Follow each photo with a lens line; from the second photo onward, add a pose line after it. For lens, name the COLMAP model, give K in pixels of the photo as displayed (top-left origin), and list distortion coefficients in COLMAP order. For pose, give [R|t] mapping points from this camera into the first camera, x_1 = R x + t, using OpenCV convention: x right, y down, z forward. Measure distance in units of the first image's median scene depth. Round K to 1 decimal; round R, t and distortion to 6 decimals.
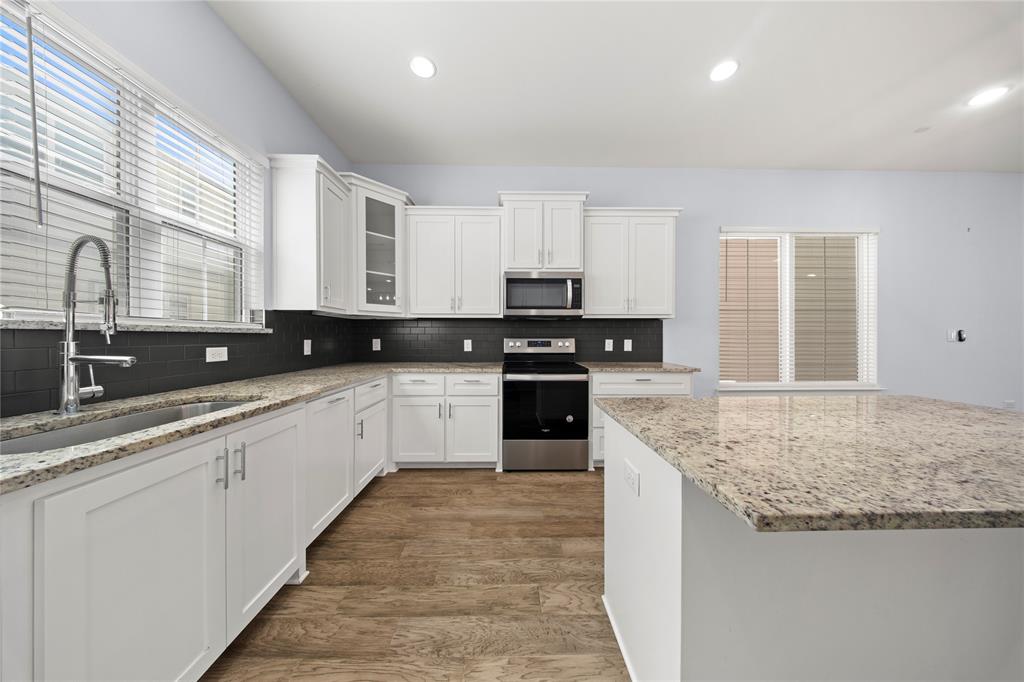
lens RADIAL K [[333.1, 0, 515.0], [0, 333.1, 337.0], [0, 0, 1]] dist [0.010600, 0.000010]
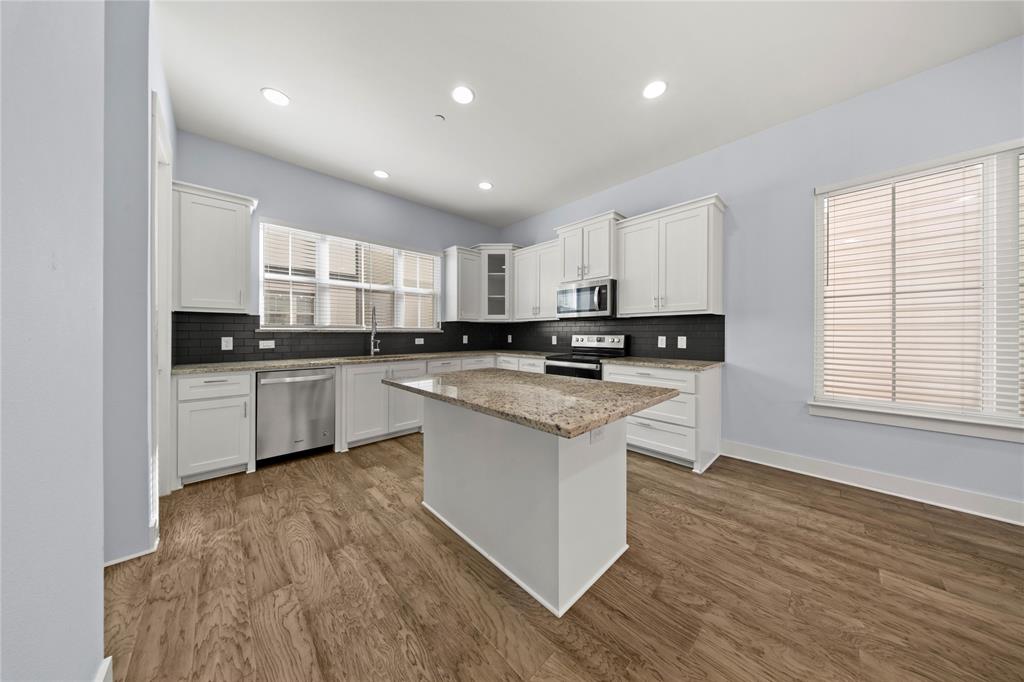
lens RADIAL K [[306.3, 0, 509.0], [0, 306.3, 339.0], [0, 0, 1]] dist [0.000657, -0.000138]
pose [[0.661696, 0.011393, -0.749686, 0.771727], [0.000912, 0.999872, 0.015999, 0.000128], [0.749772, -0.011270, 0.661600, 0.016124]]
